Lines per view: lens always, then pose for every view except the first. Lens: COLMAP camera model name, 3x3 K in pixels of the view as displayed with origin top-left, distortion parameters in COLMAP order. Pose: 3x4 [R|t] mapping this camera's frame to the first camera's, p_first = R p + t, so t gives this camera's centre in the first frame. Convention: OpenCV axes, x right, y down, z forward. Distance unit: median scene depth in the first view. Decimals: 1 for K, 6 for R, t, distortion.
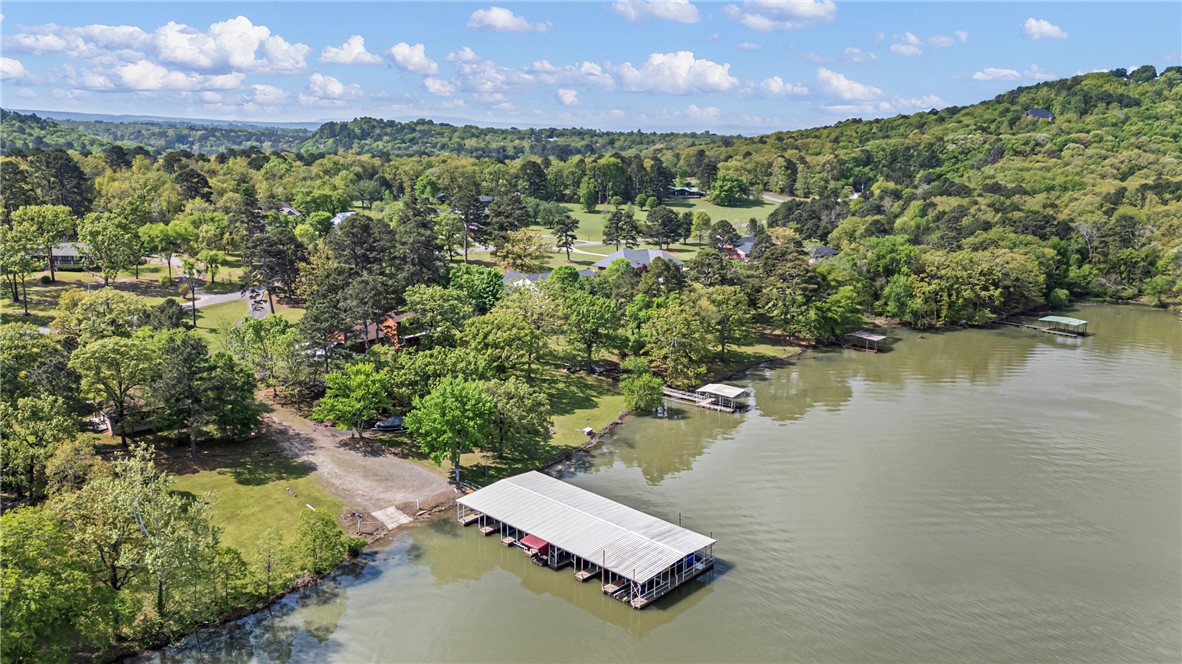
lens RADIAL K [[868.8, 0, 592.5], [0, 868.8, 332.5], [0, 0, 1]] dist [0.083714, -0.109013]
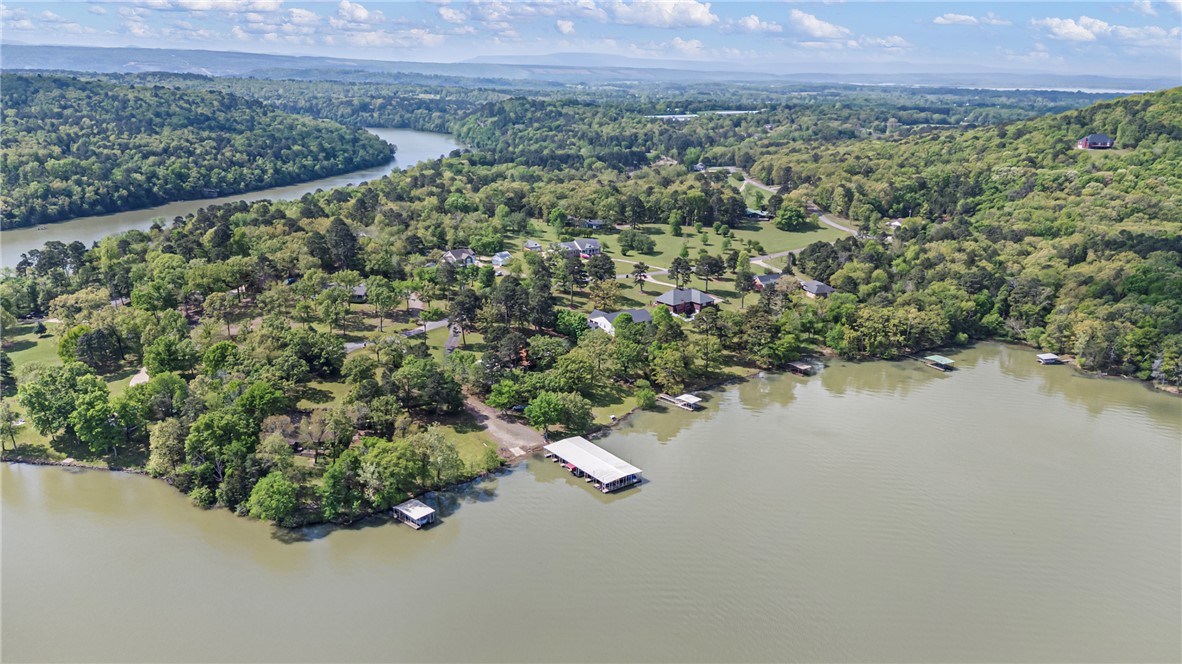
lens RADIAL K [[868.8, 0, 592.5], [0, 868.8, 332.5], [0, 0, 1]] dist [0.083714, -0.109013]
pose [[0.985745, 0.055503, -0.158830, 0.238937], [-0.044521, 0.996419, 0.071886, -0.210583], [0.162251, -0.063790, 0.984686, -0.926547]]
